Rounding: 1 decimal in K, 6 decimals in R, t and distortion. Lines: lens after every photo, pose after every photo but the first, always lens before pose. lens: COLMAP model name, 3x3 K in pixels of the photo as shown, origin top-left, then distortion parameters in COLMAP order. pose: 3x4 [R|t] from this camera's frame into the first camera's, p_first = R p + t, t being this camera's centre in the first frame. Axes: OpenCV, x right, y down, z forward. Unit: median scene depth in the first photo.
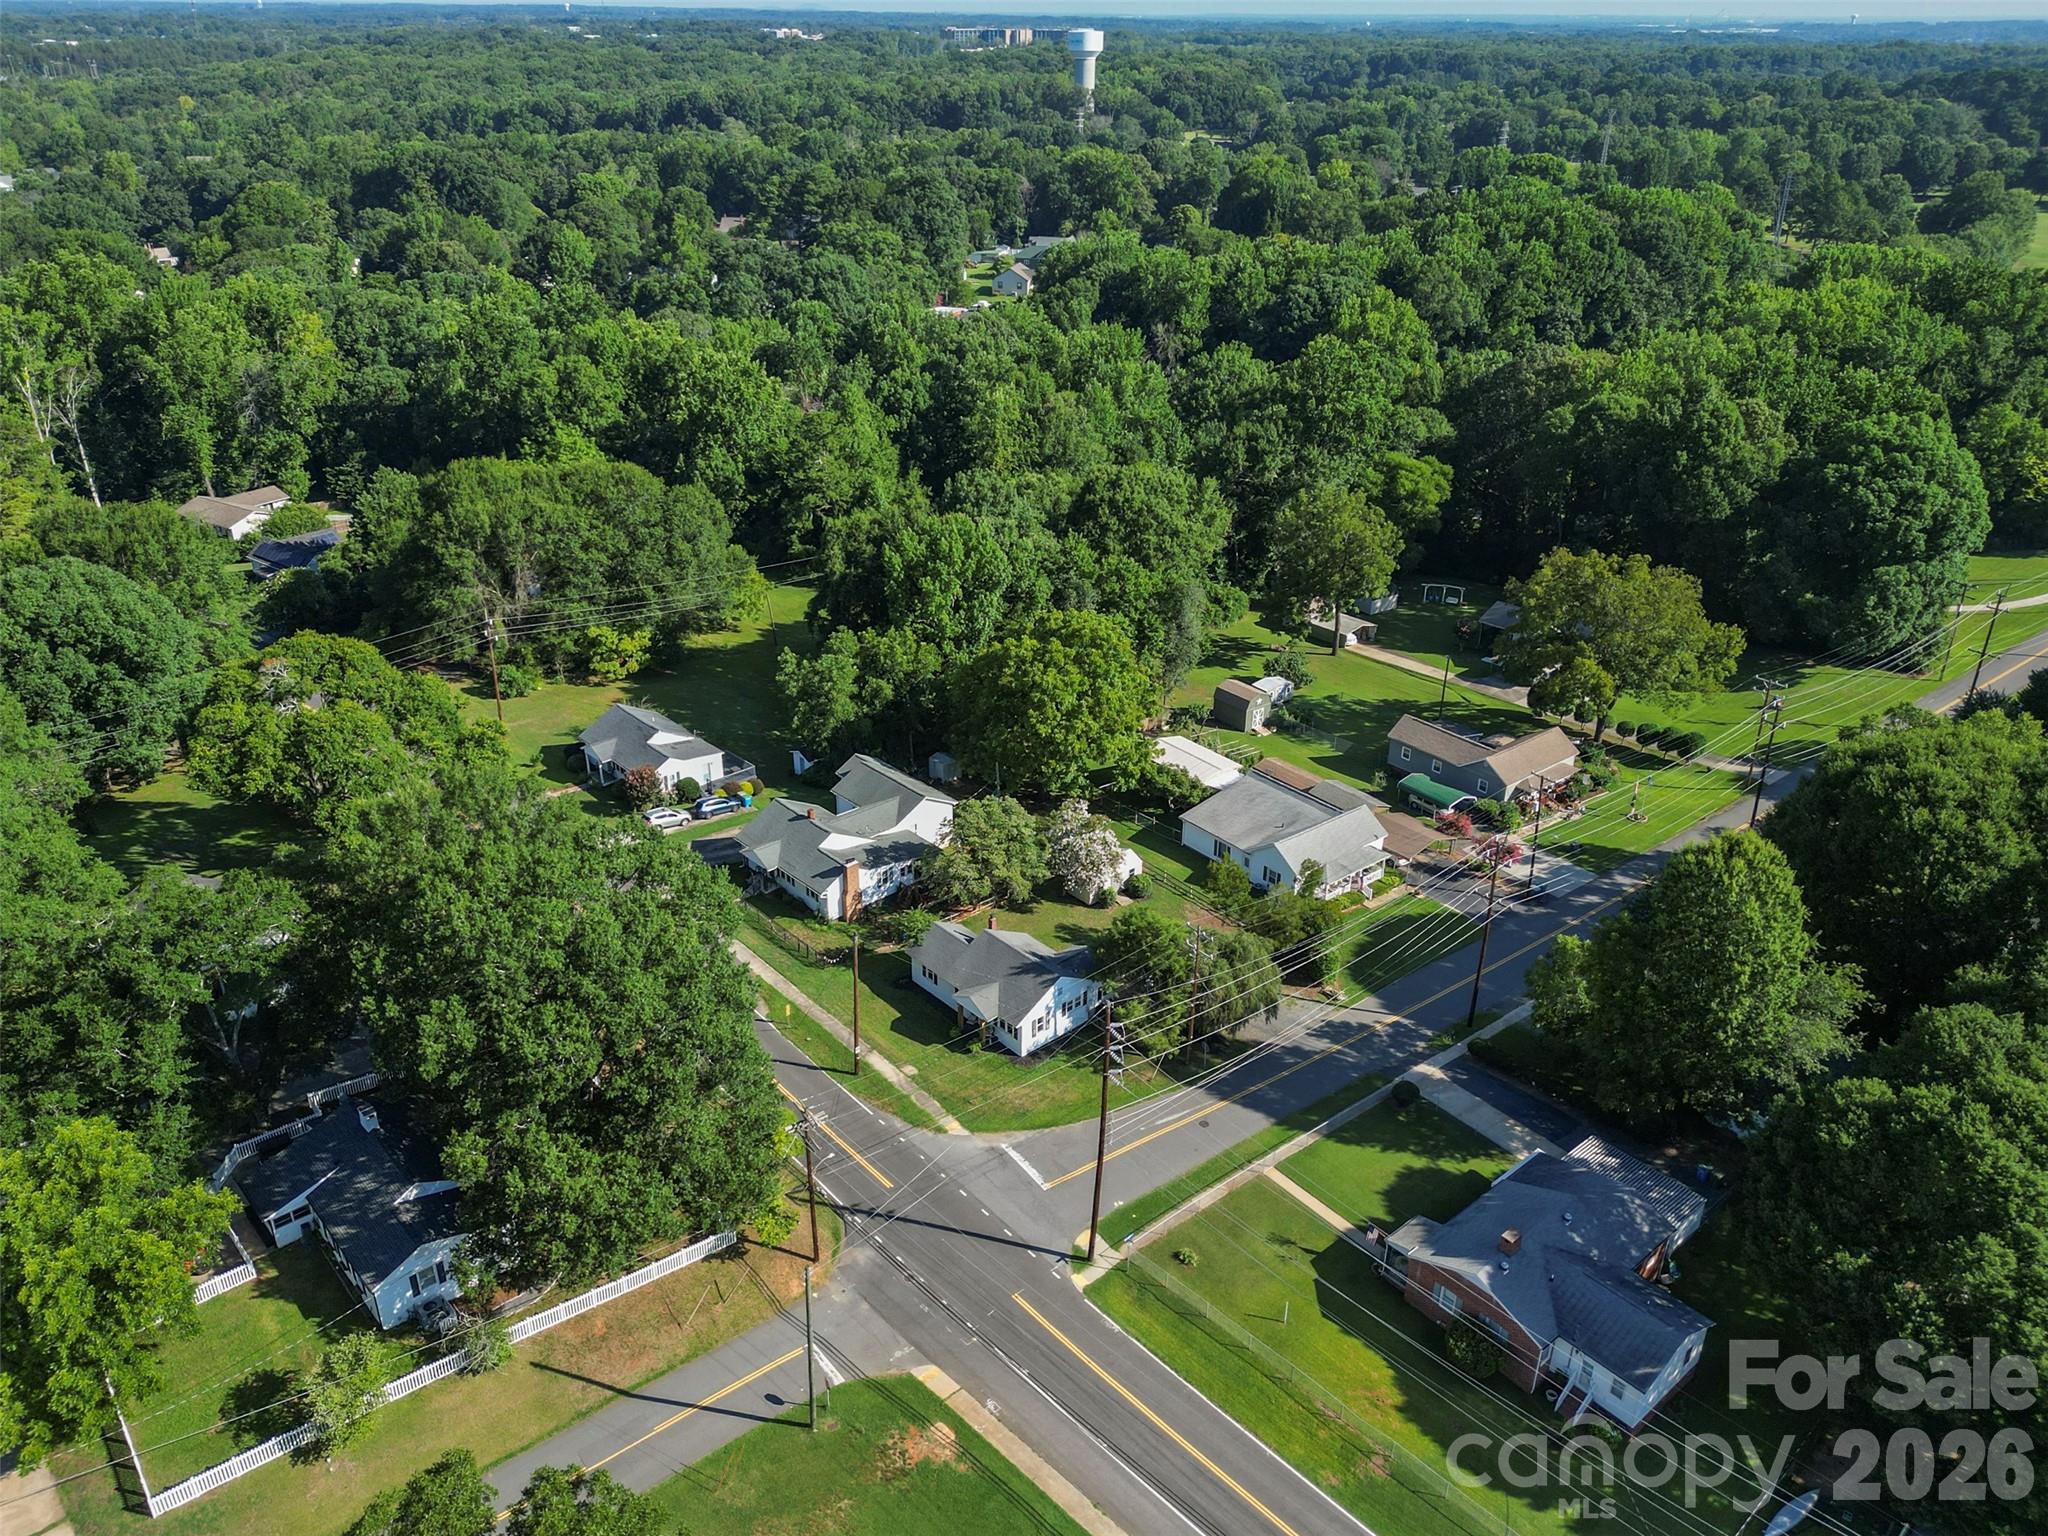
lens RADIAL K [[1466.3, 0, 1014.7], [0, 1466.3, 781.3], [0, 0, 1]] dist [0.029997, 0.000073]
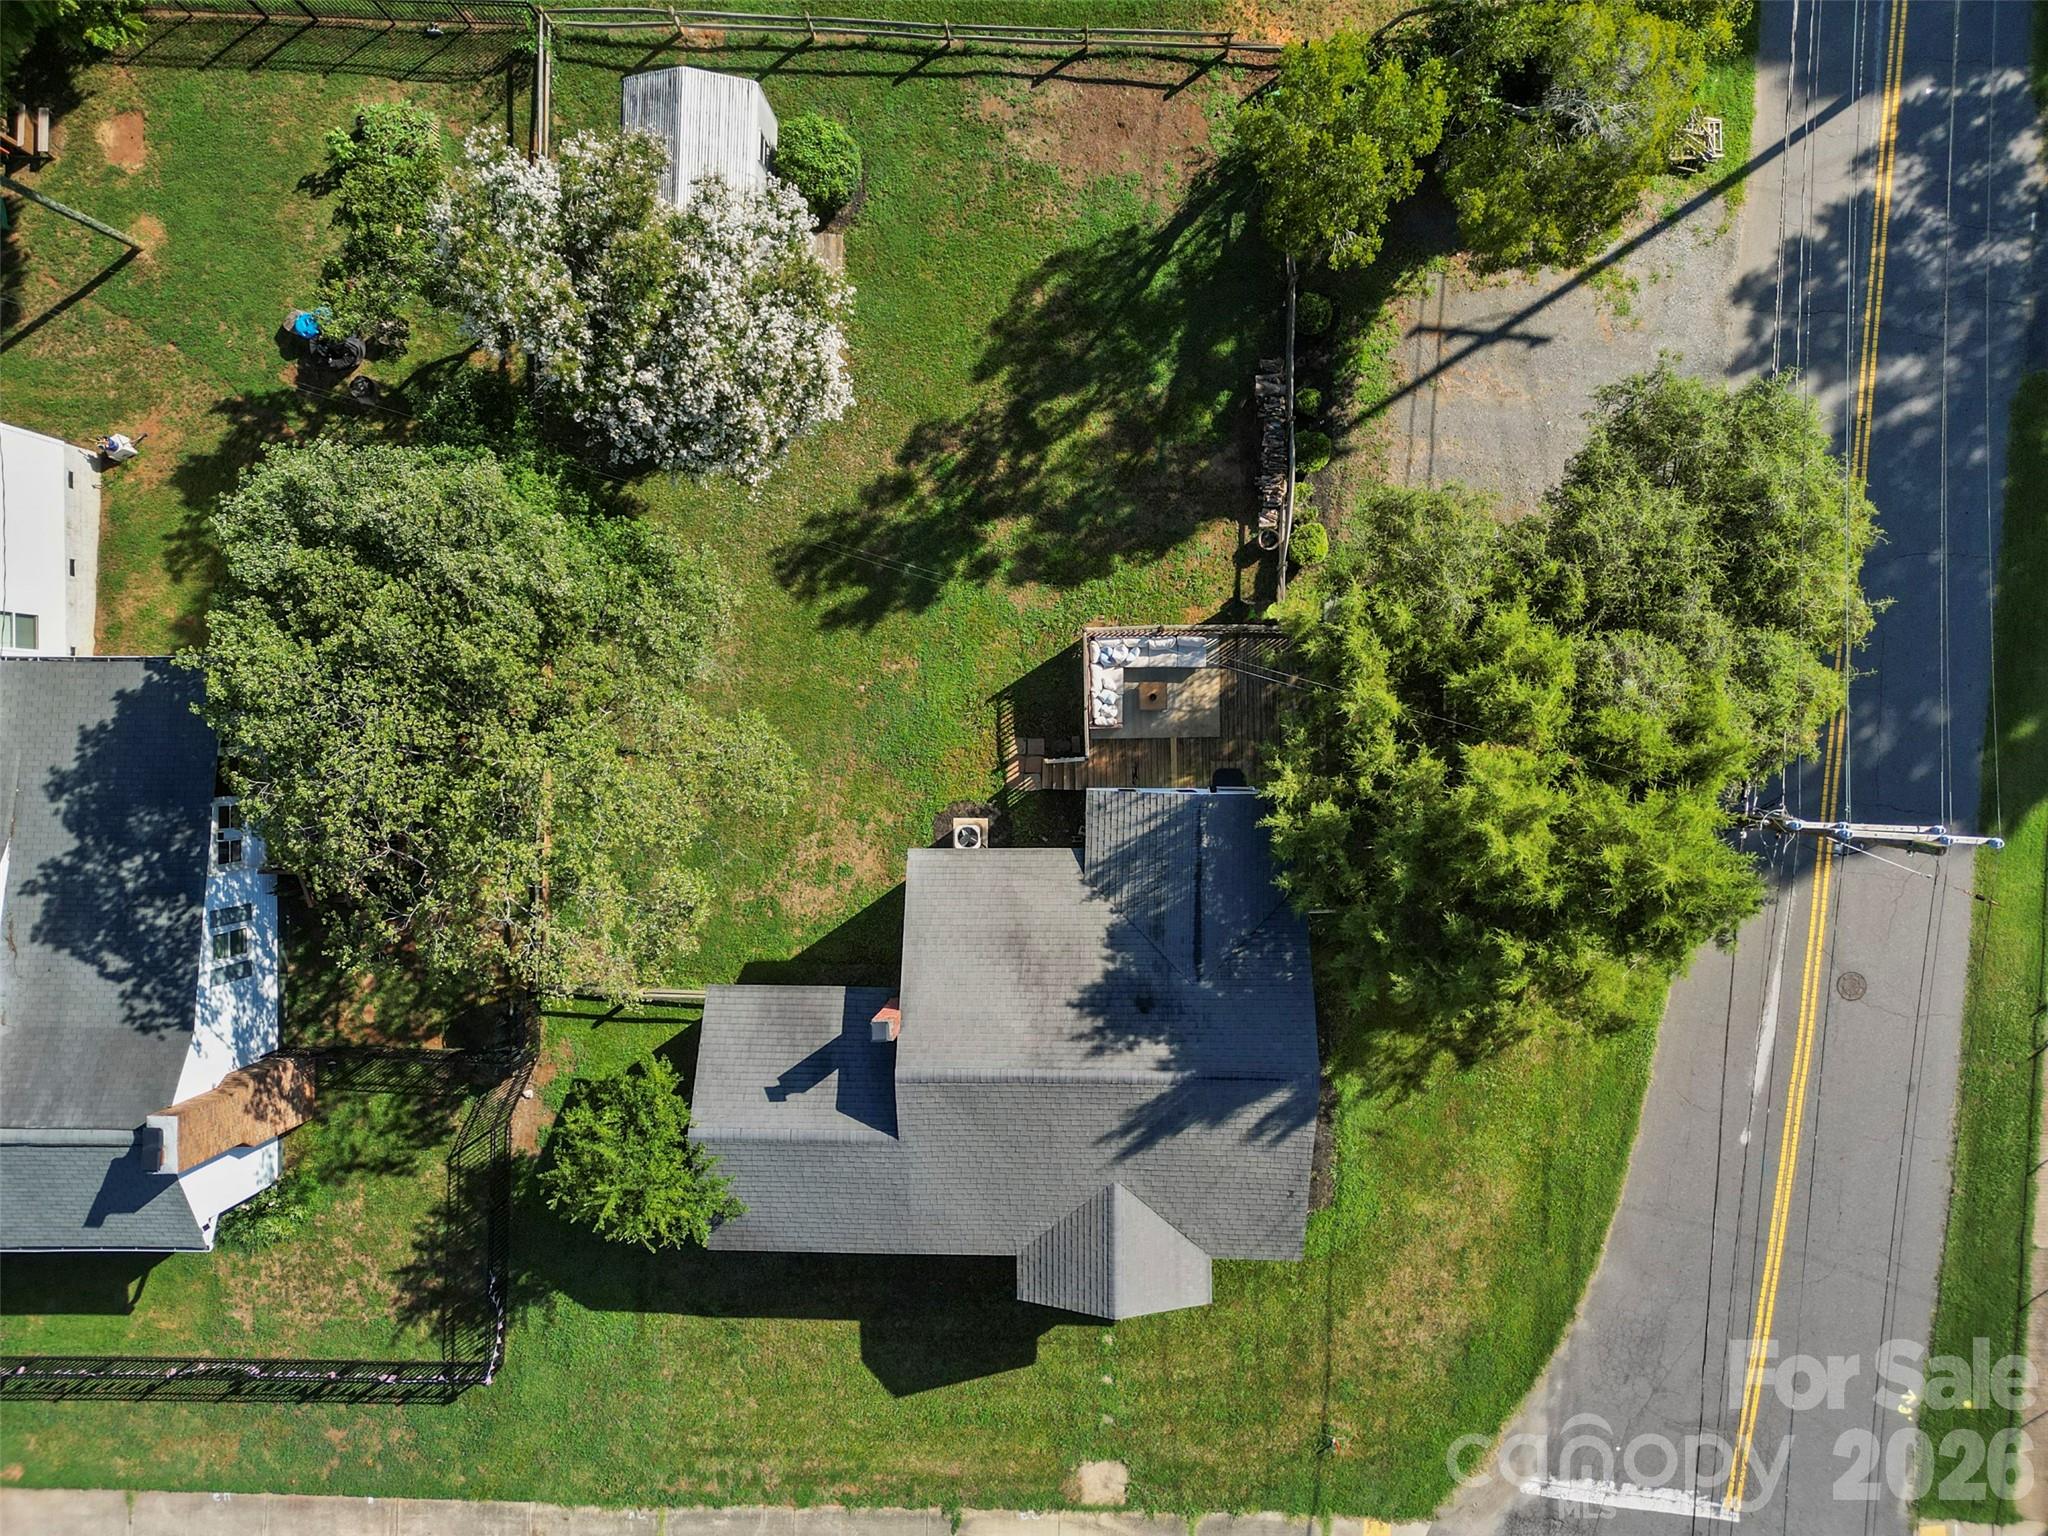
lens RADIAL K [[1466.3, 0, 1014.7], [0, 1466.3, 781.3], [0, 0, 1]] dist [0.029997, 0.000073]
pose [[0.667496, -0.742940, -0.049891, 0.042229], [0.375782, 0.278262, 0.883945, -0.126561], [-0.642835, -0.608778, 0.464922, 0.810037]]
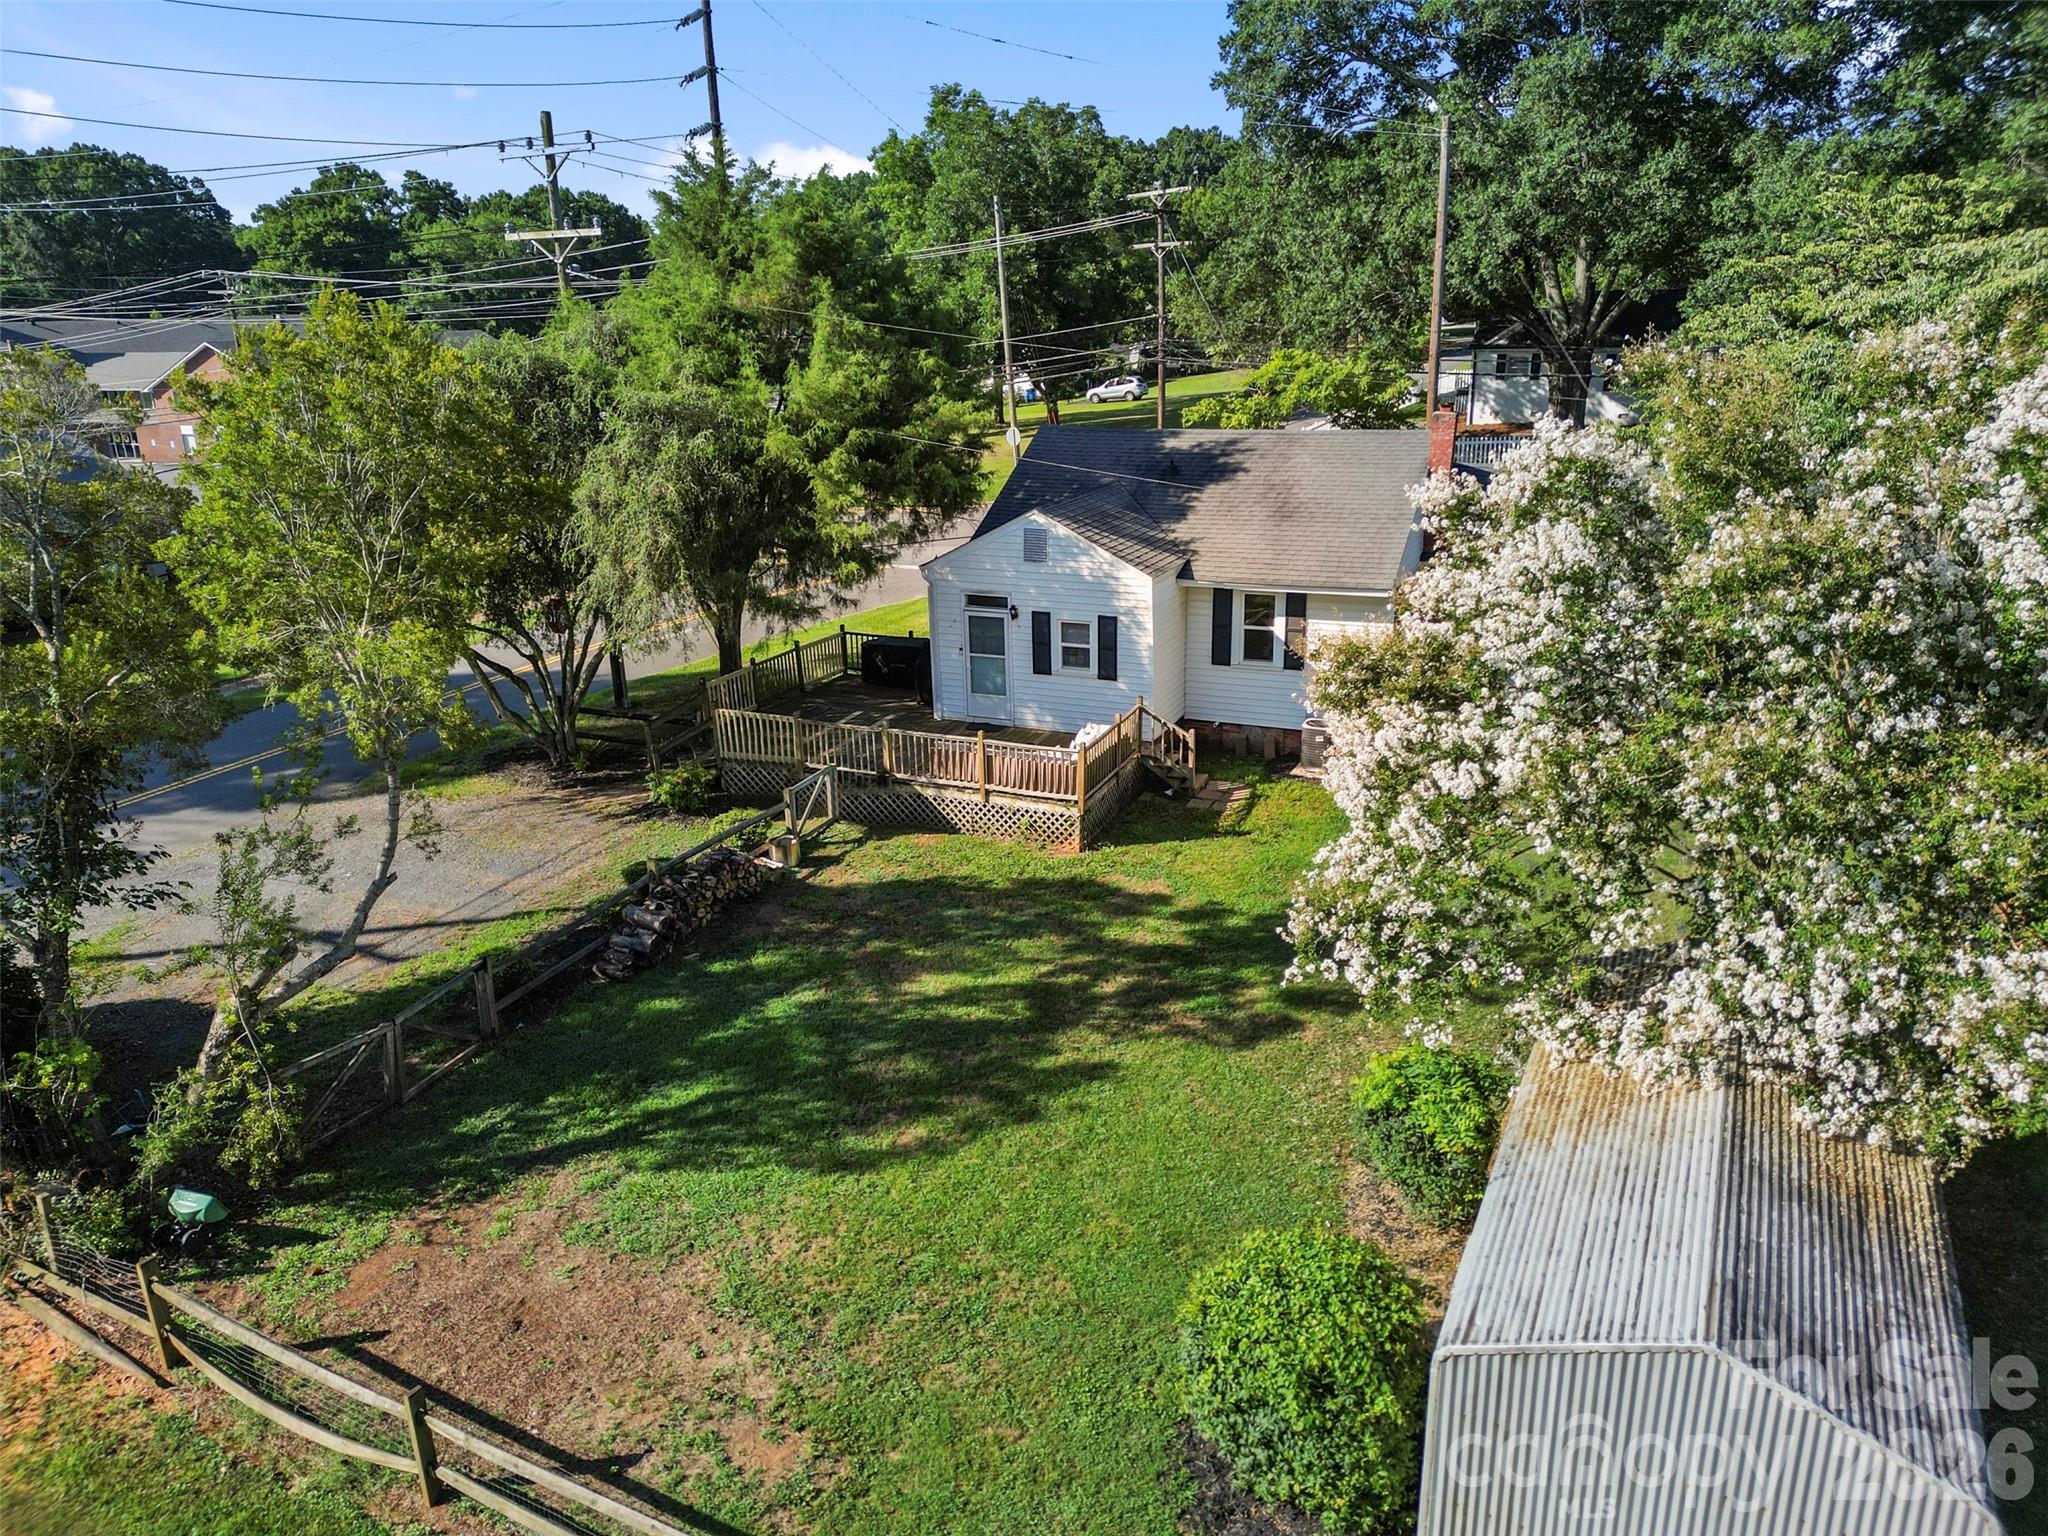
lens RADIAL K [[1439.6, 0, 1005.1], [0, 1439.6, 768.8], [0, 0, 1]] dist [0.052259, -0.043088]
pose [[-0.914390, 0.141770, -0.379199, 0.138866], [-0.169696, 0.716190, 0.676960, -0.013399], [0.367551, 0.683354, -0.630819, 1.059952]]
